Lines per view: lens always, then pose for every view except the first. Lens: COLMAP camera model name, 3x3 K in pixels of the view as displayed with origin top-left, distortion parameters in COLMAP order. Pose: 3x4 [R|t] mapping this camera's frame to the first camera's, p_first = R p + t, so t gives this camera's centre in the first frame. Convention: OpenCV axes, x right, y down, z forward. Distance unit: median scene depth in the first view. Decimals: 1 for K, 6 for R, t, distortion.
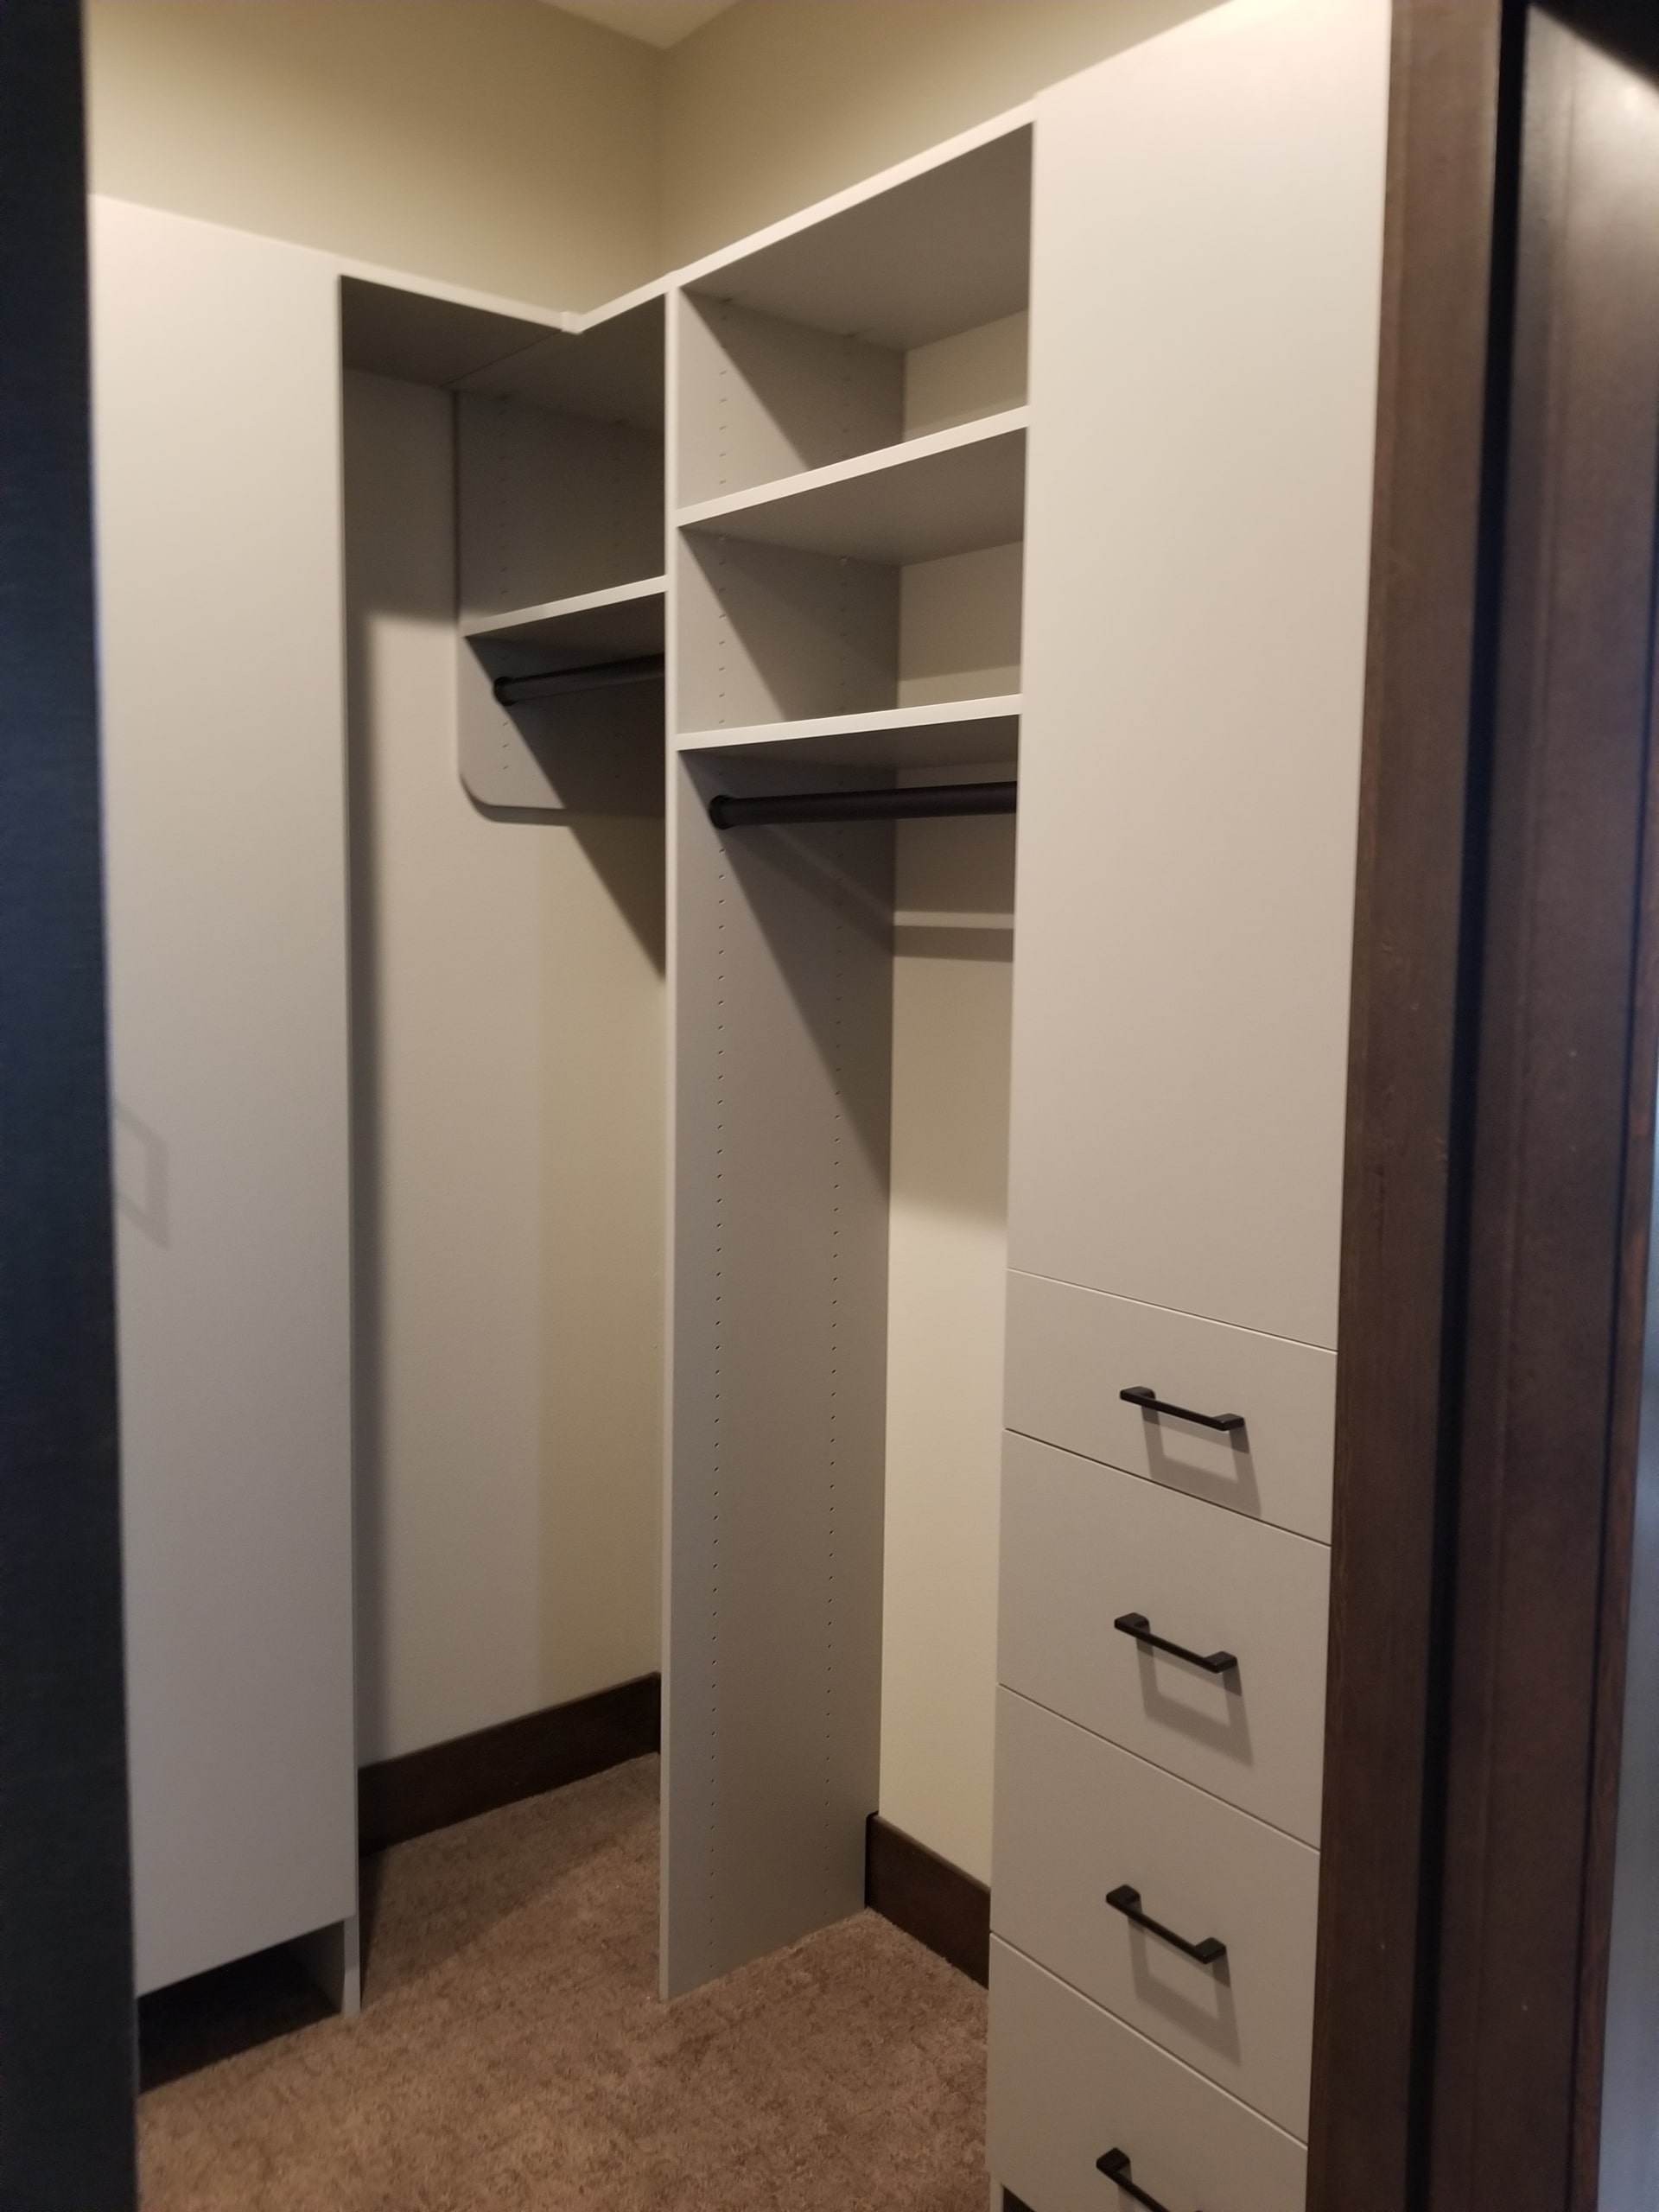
lens RADIAL K [[1708.9, 0, 832.2], [0, 1708.9, 1064.9], [0, 0, 1]] dist [-0.001966, 0.001144]
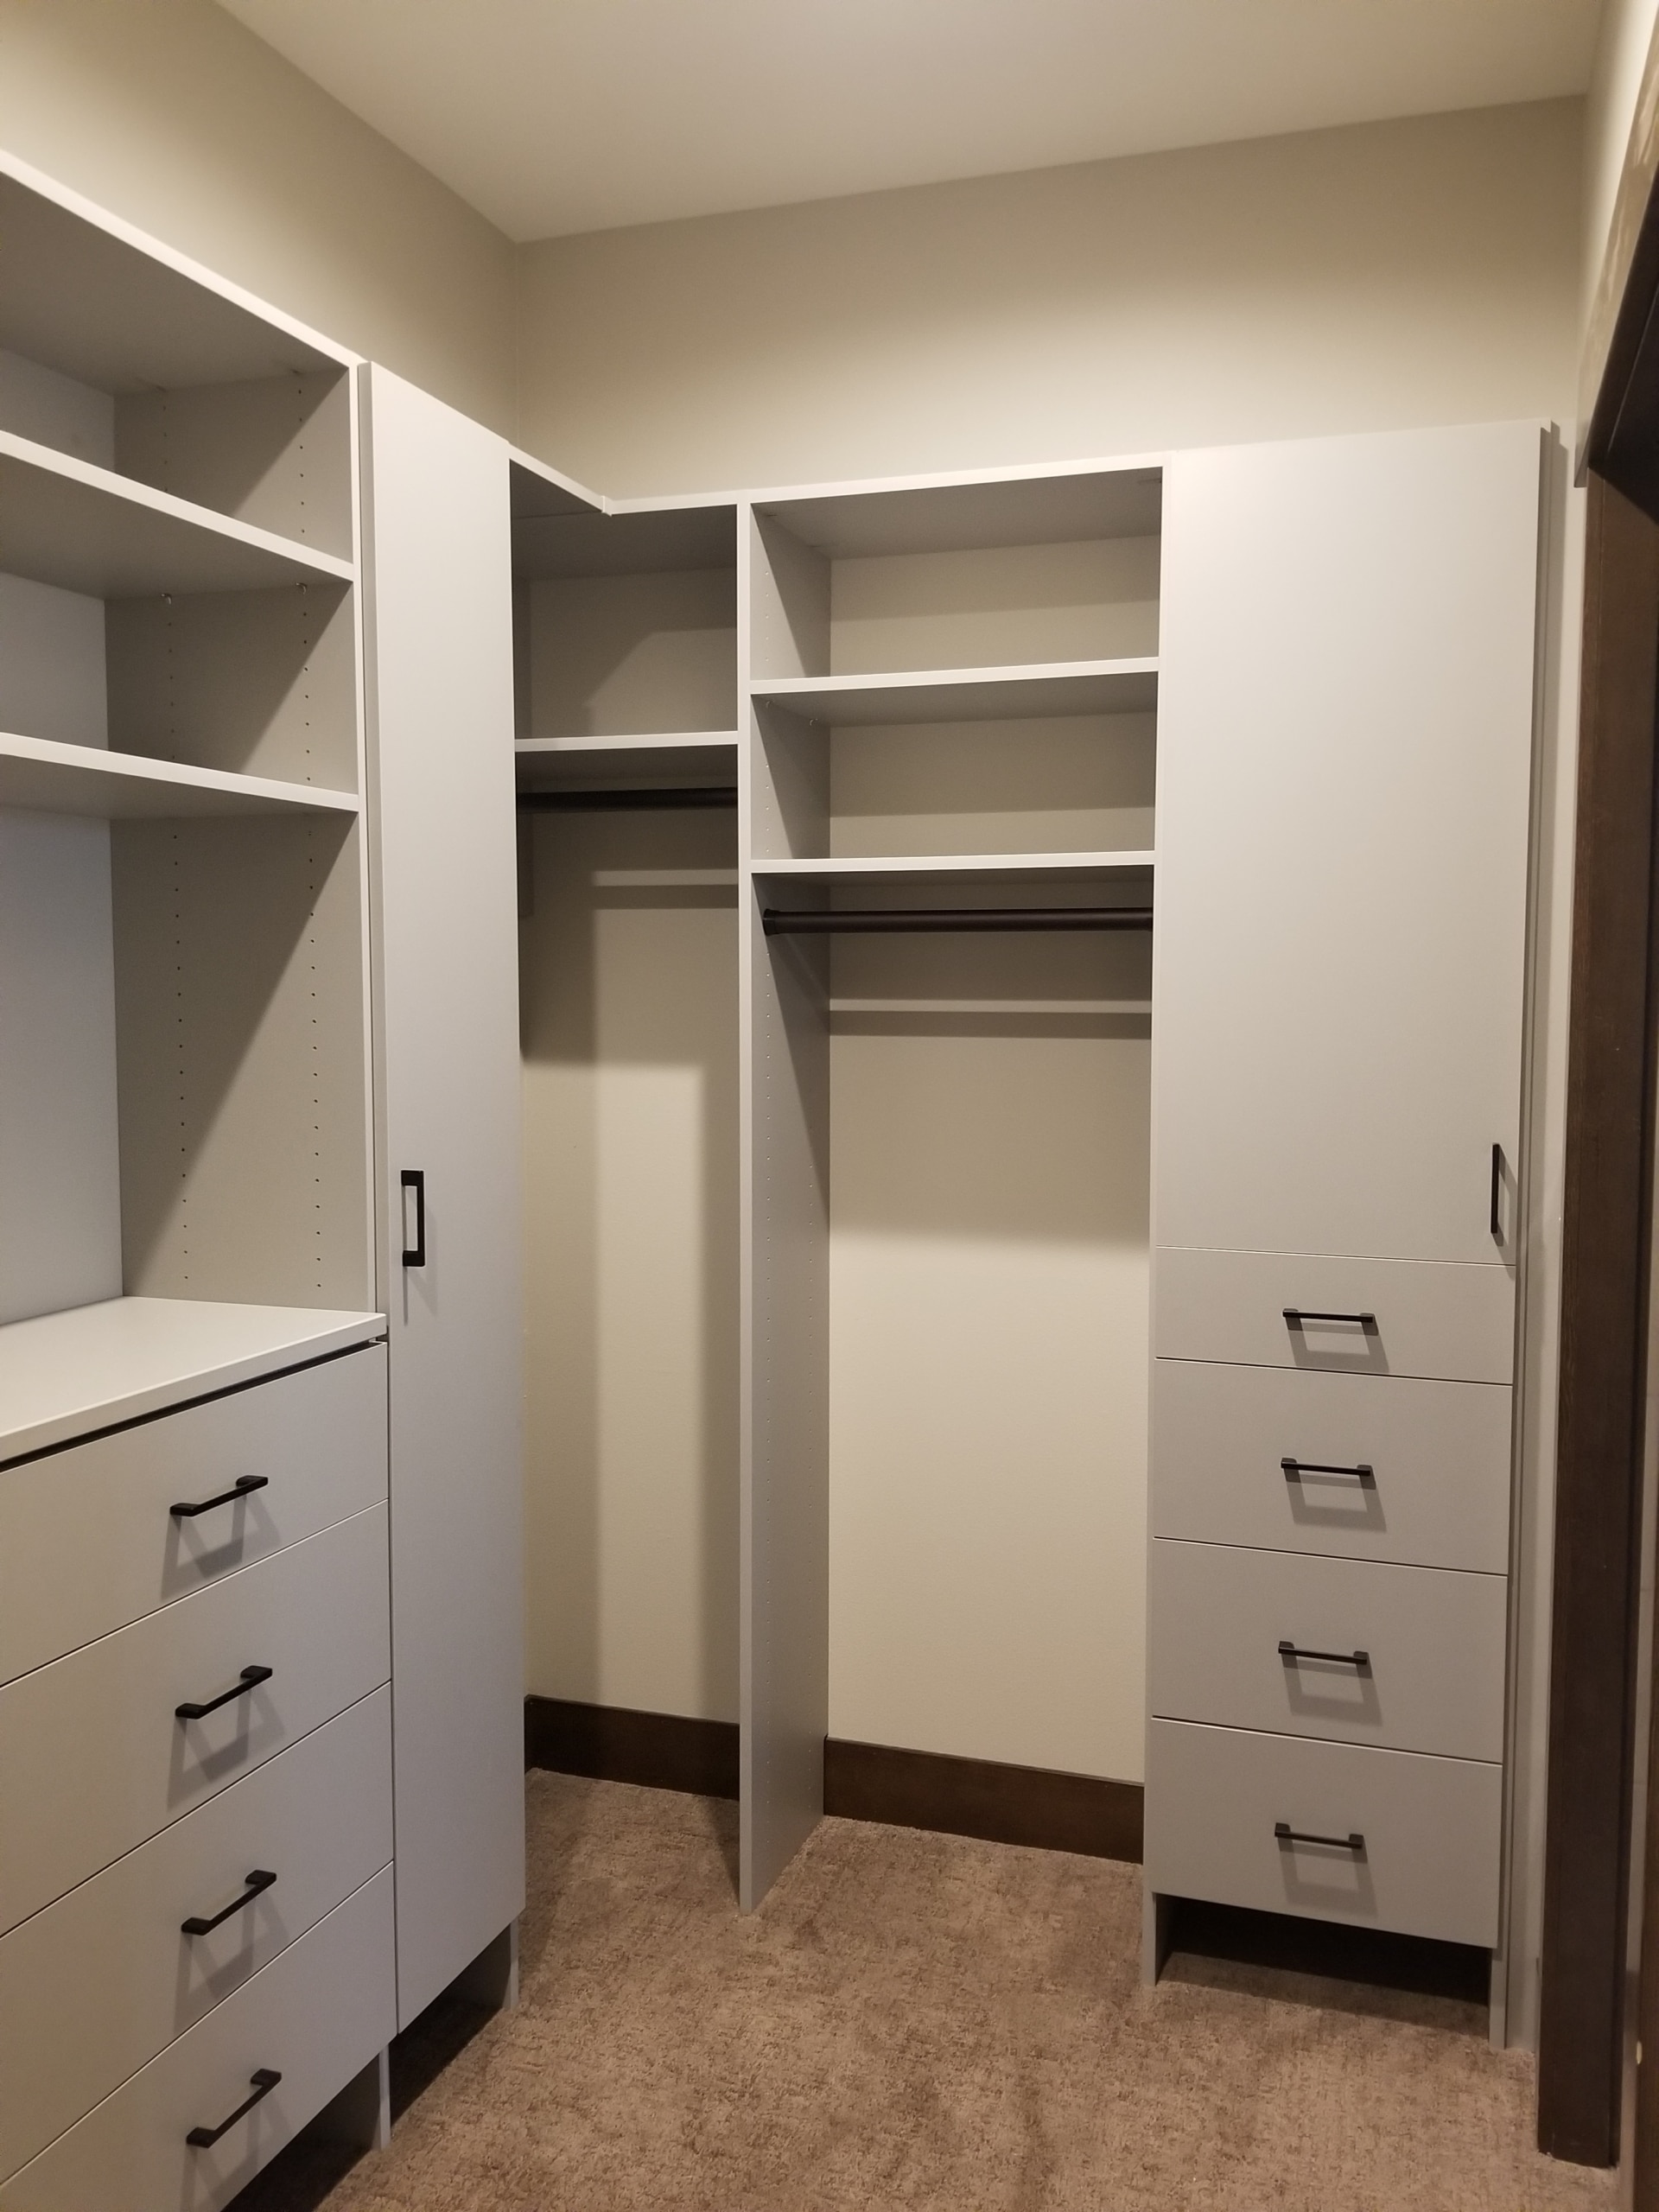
lens RADIAL K [[1721.6, 0, 829.5], [0, 1721.6, 1106.0], [0, 0, 1]] dist [-0.001031, -0.005348]
pose [[0.855643, -0.051385, 0.515009, -0.692785], [0.061499, 0.998104, -0.002590, -0.010069], [-0.513899, 0.033888, 0.857181, -0.085619]]
